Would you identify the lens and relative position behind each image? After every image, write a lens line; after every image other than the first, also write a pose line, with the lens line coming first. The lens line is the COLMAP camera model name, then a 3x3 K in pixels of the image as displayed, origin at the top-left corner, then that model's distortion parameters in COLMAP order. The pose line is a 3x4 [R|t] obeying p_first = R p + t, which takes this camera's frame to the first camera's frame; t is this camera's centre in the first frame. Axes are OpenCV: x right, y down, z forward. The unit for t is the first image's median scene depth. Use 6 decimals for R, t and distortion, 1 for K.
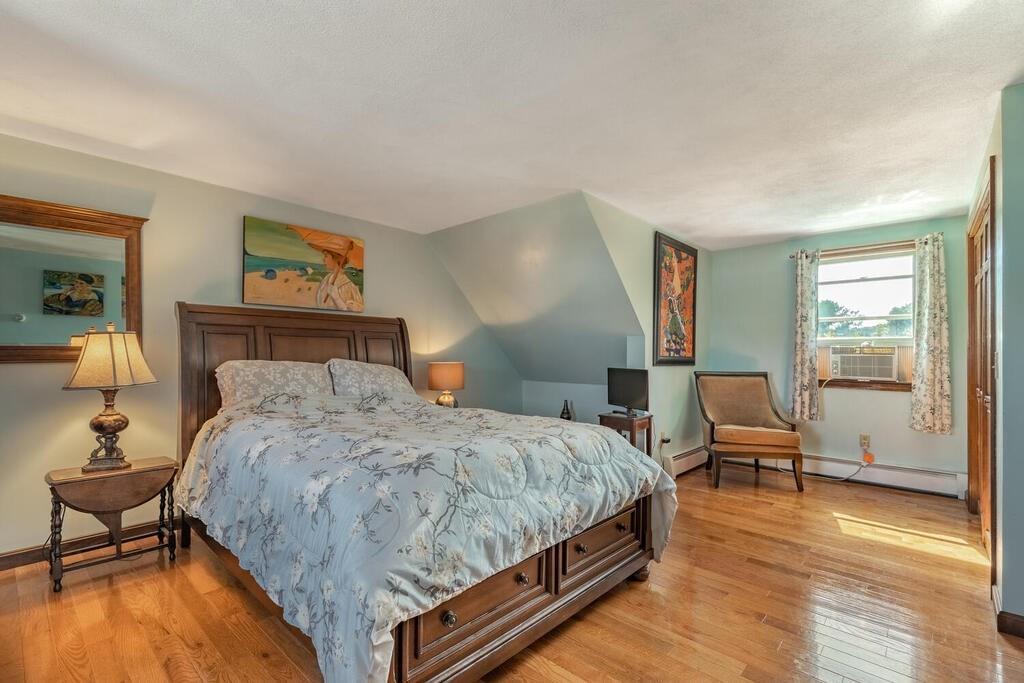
lens RADIAL K [[468.7, 0, 511.4], [0, 468.7, 347.2], [0, 0, 1]] dist [-0.000189, 0.000062]
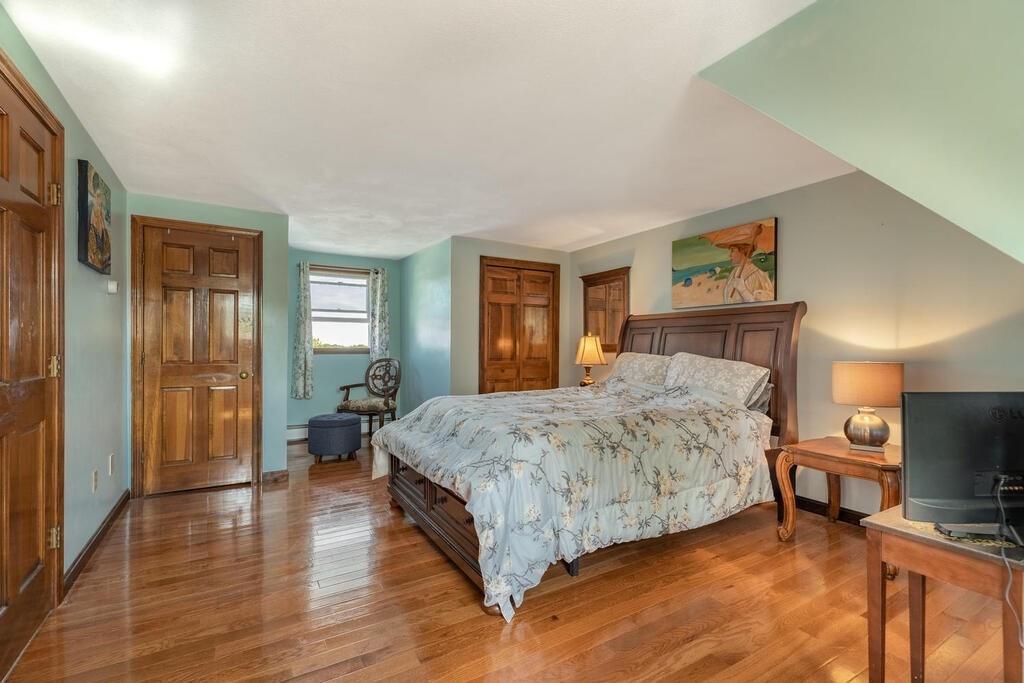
lens RADIAL K [[468.7, 0, 513.6], [0, 468.7, 346.0], [0, 0, 1]] dist [-0.000189, 0.000062]
pose [[-0.287372, -0.010579, -0.957761, 0.721247], [0.006131, 0.999898, -0.012884, 0.020355], [0.957800, -0.009574, -0.287278, 0.859843]]
